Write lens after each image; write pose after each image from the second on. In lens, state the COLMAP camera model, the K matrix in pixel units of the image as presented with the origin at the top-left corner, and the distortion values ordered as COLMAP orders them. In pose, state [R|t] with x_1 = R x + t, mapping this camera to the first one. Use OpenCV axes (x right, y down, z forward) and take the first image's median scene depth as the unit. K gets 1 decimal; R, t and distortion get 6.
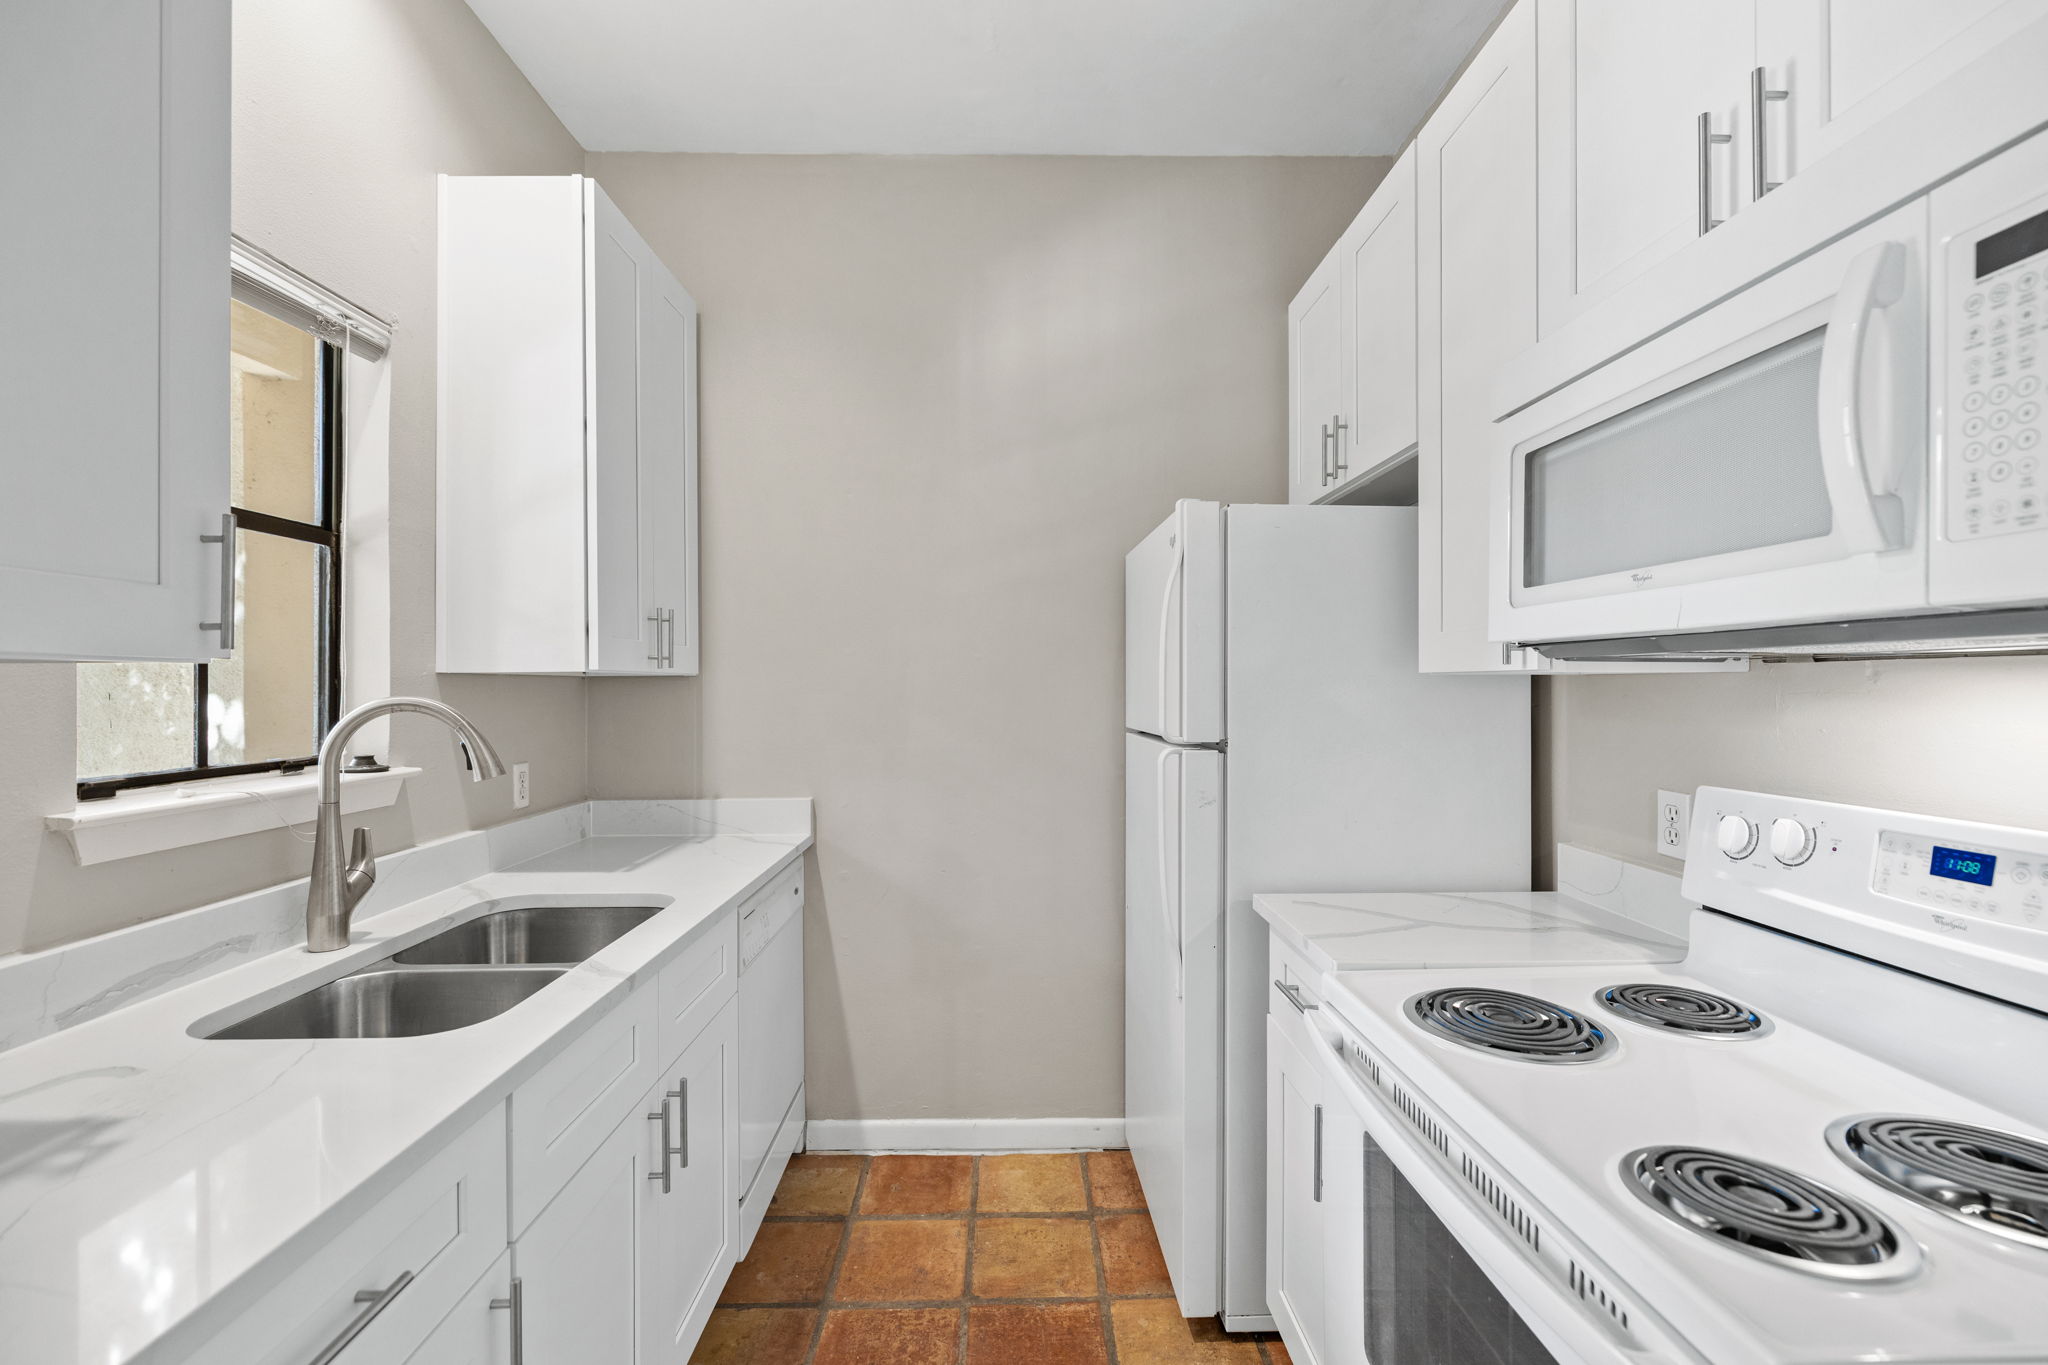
lens RADIAL K [[870.8, 0, 1020.2], [0, 870.8, 672.0], [0, 0, 1]] dist [0.001503, -0.000008]
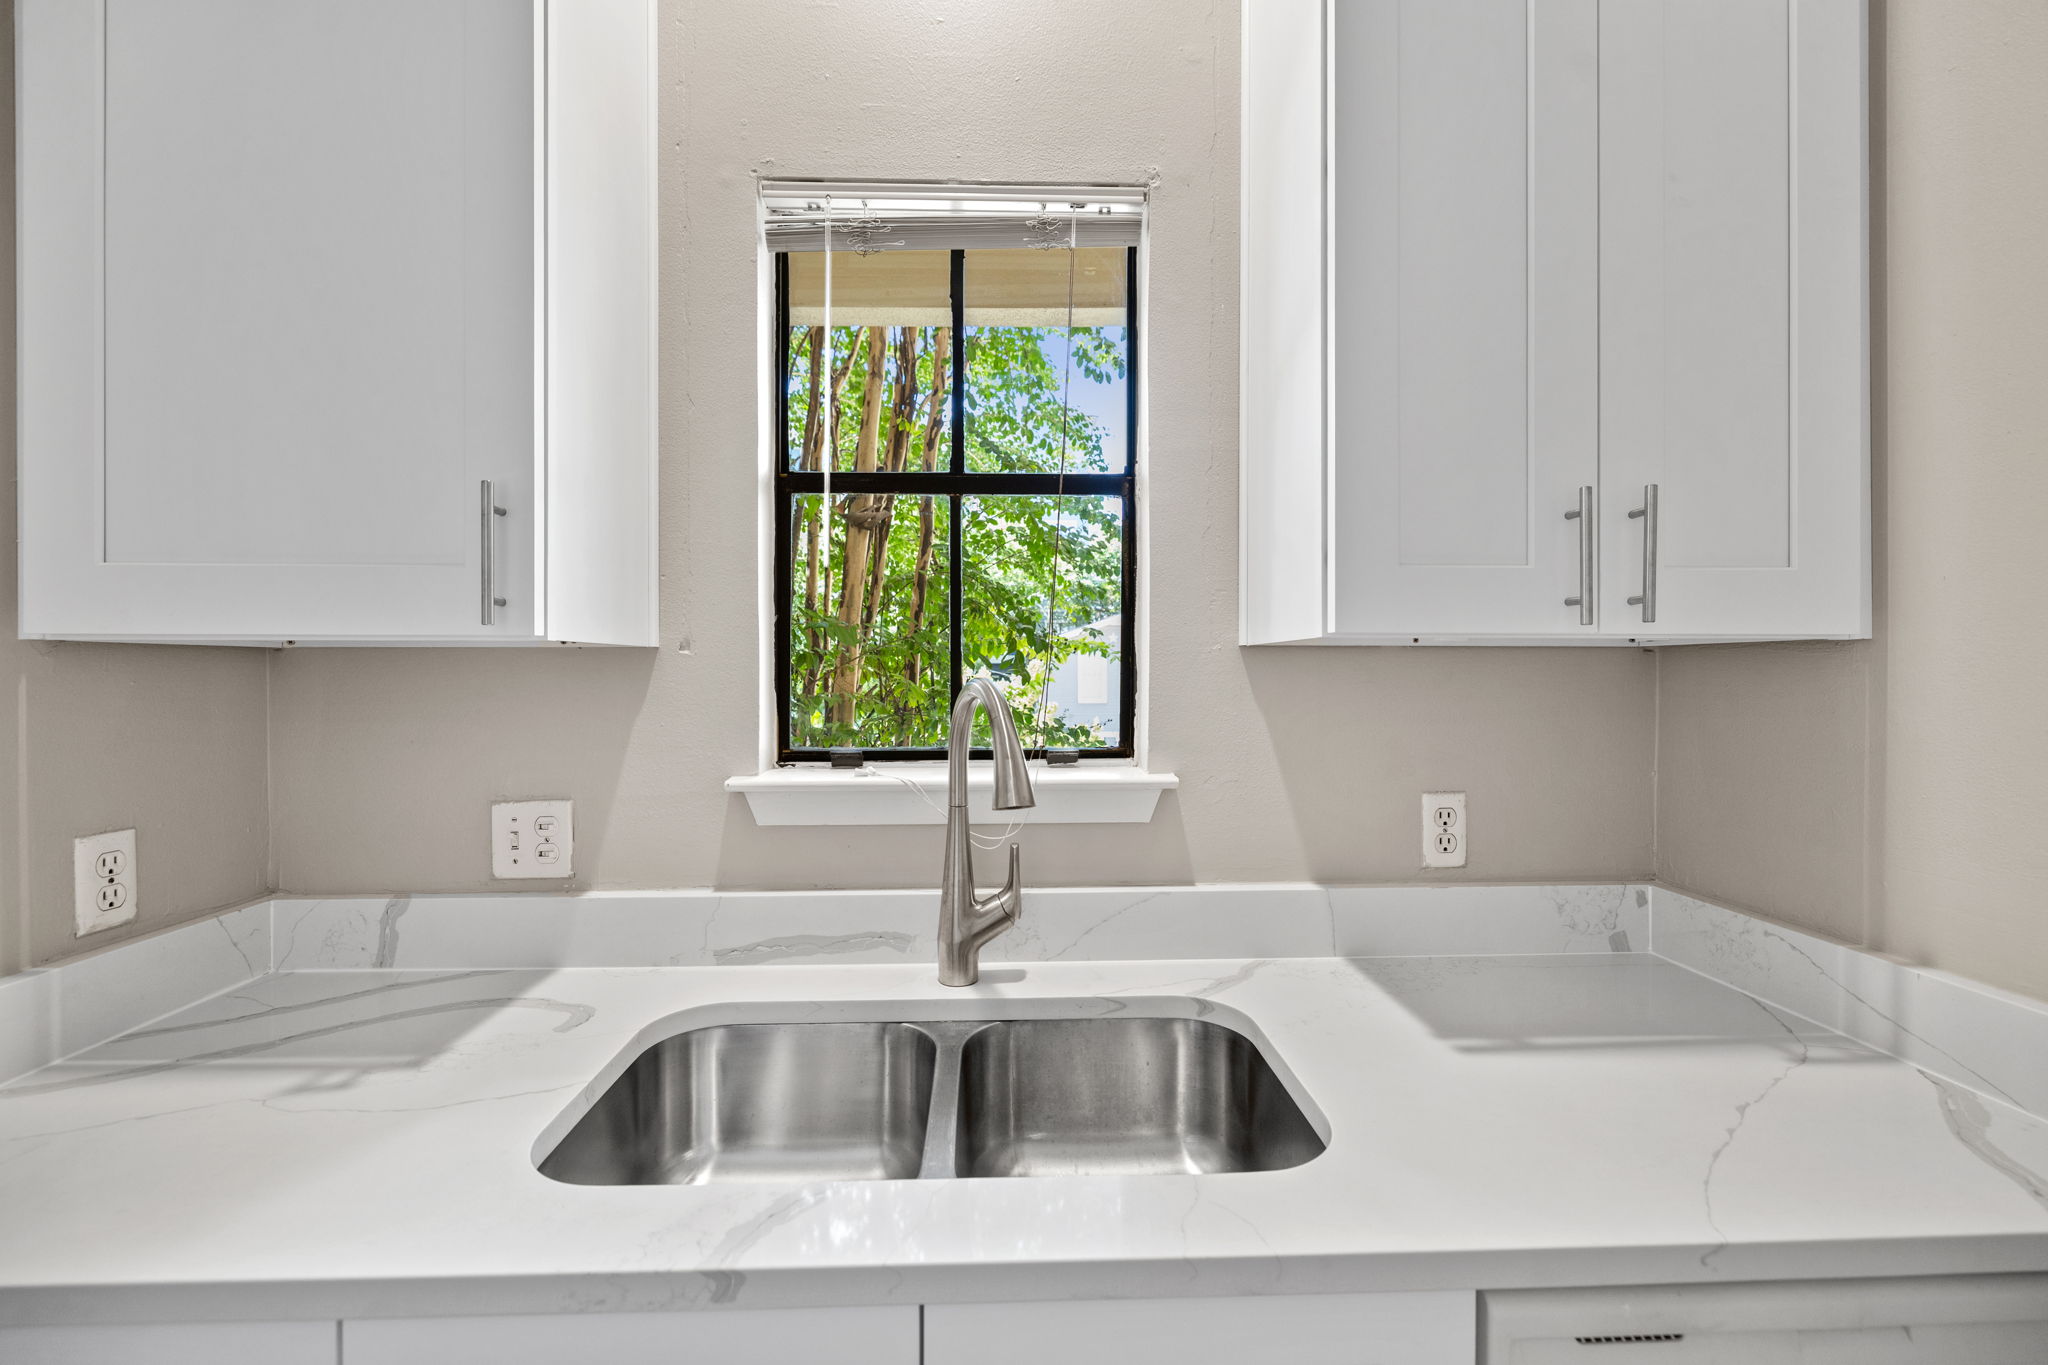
lens RADIAL K [[863.0, 0, 1021.6], [0, 863.0, 667.4], [0, 0, 1]] dist [-0.002157, -0.000265]
pose [[0.023970, 0.007463, -0.999685, 0.026566], [0.013251, 0.999882, 0.007782, 0.013587], [0.999625, -0.013433, 0.023868, 1.043691]]
